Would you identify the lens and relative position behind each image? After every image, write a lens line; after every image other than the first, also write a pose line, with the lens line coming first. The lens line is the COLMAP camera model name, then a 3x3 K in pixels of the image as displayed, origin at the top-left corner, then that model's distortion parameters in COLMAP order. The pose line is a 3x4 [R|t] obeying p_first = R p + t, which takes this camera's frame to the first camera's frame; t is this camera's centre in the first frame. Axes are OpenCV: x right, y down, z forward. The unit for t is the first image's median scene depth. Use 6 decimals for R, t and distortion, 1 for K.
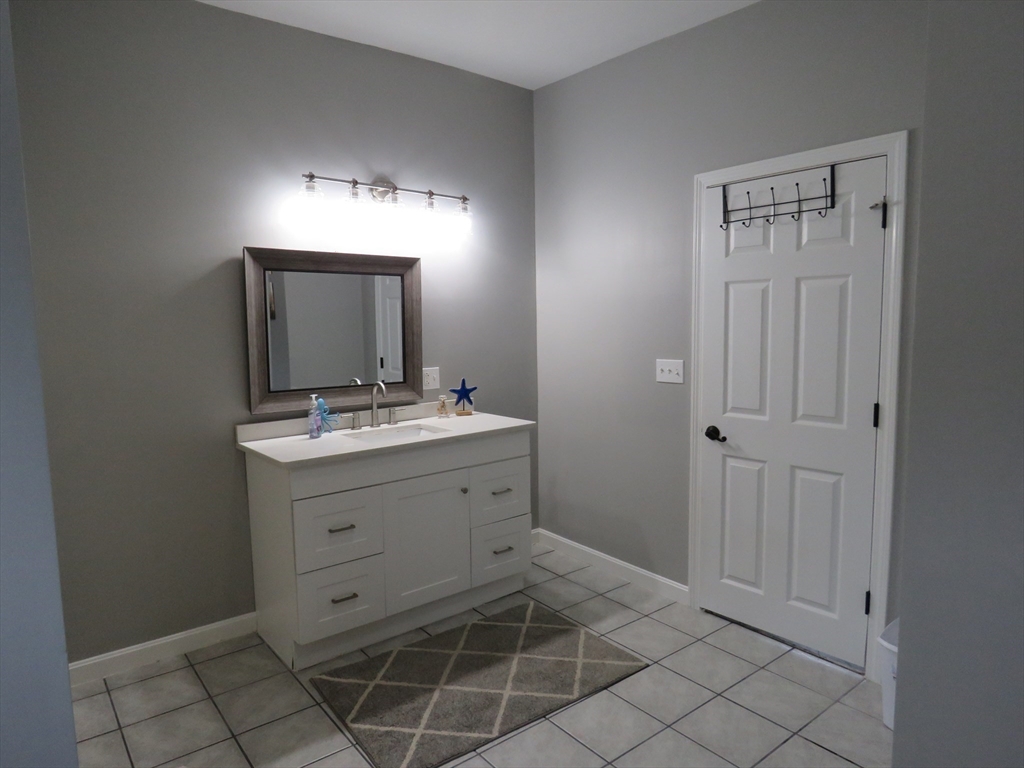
lens RADIAL K [[653.3, 0, 509.4], [0, 653.3, 384.9], [0, 0, 1]] dist [-0.001284, 0.001654]
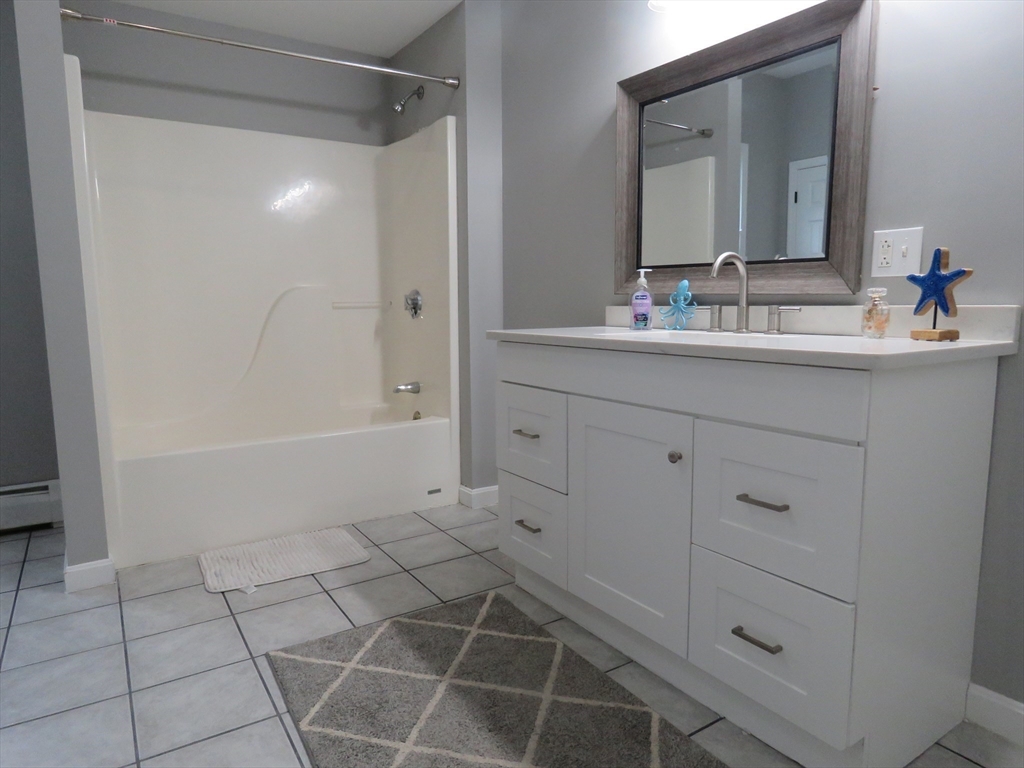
lens RADIAL K [[653.3, 0, 509.4], [0, 653.3, 384.9], [0, 0, 1]] dist [-0.001284, 0.001654]
pose [[-0.100403, 0.143094, -0.984603, 0.444294], [-0.095996, 0.983594, 0.152736, 0.044825], [0.990305, 0.109853, -0.085019, 0.947510]]
